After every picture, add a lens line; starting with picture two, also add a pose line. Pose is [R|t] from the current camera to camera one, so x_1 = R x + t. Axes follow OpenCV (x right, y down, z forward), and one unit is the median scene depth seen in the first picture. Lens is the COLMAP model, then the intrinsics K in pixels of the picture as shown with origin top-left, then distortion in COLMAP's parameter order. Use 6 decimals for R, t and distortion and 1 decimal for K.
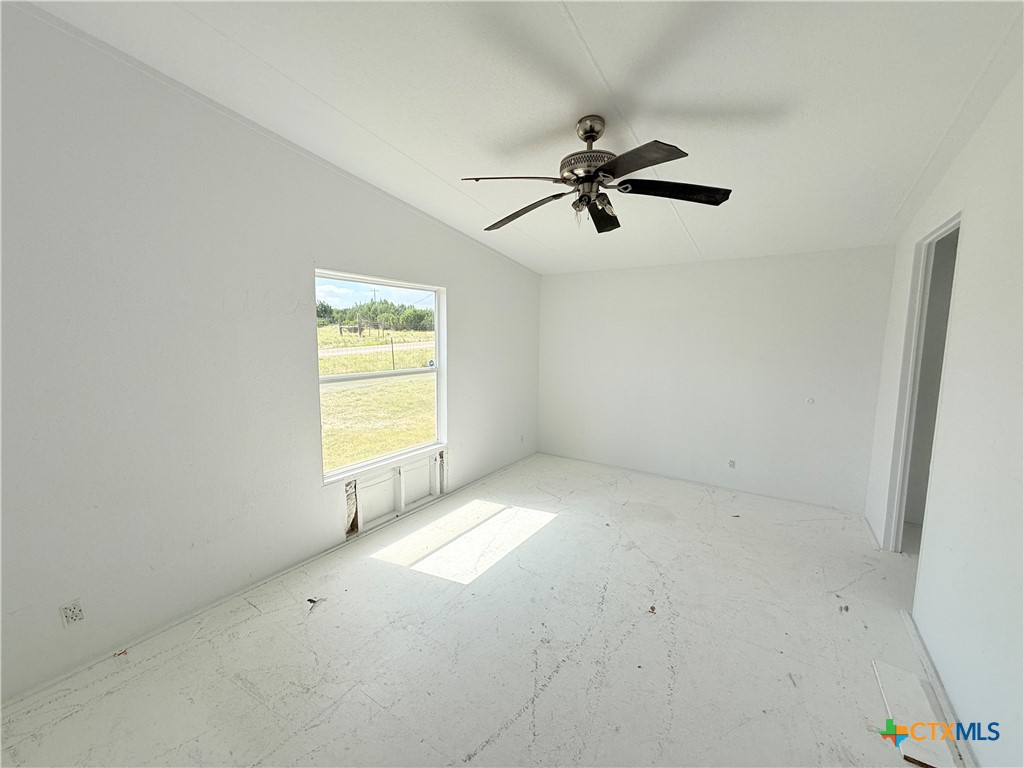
lens RADIAL K [[407.5, 0, 508.5], [0, 407.5, 383.8], [0, 0, 1]] dist [0.000068, -0.000070]
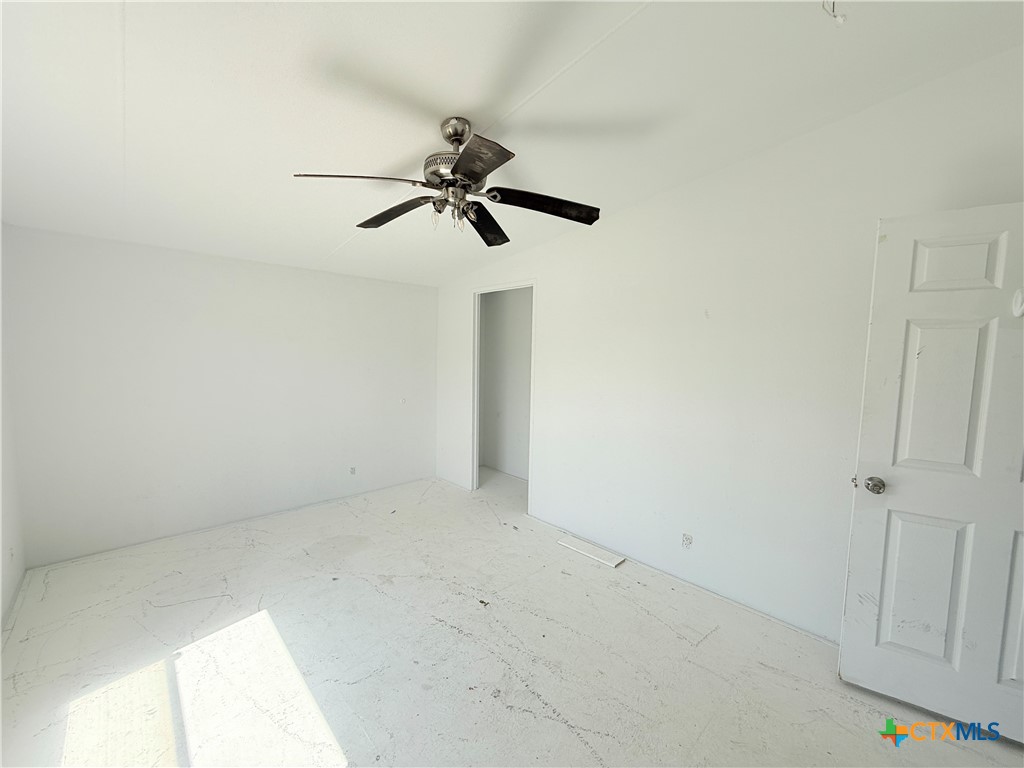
lens RADIAL K [[407.5, 0, 508.5], [0, 407.5, 383.8], [0, 0, 1]] dist [0.000068, -0.000070]
pose [[0.213470, -0.077072, 0.973905, -0.596484], [0.093887, 0.993888, 0.058075, -0.077862], [-0.972428, 0.079040, 0.219401, 0.597976]]
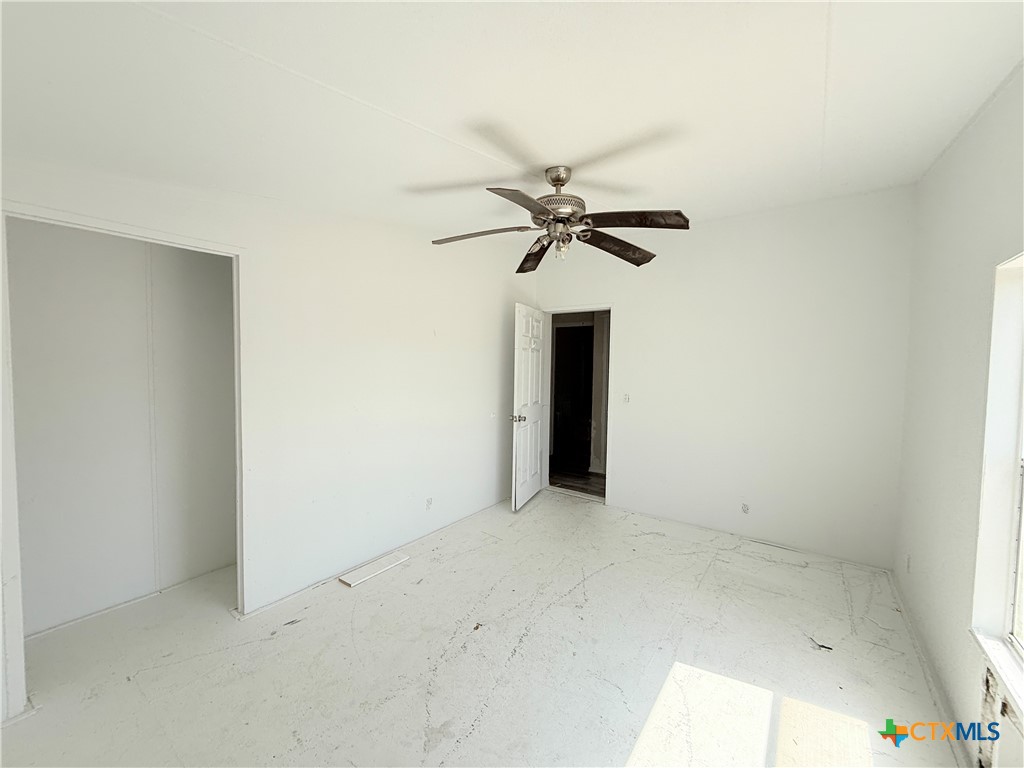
lens RADIAL K [[407.5, 0, 508.5], [0, 407.5, 383.8], [0, 0, 1]] dist [0.000068, -0.000070]
pose [[-0.998860, -0.020739, 0.042998, 0.222811], [-0.012923, 0.984541, 0.174676, -0.223099], [-0.045956, 0.173921, -0.983687, 1.761916]]
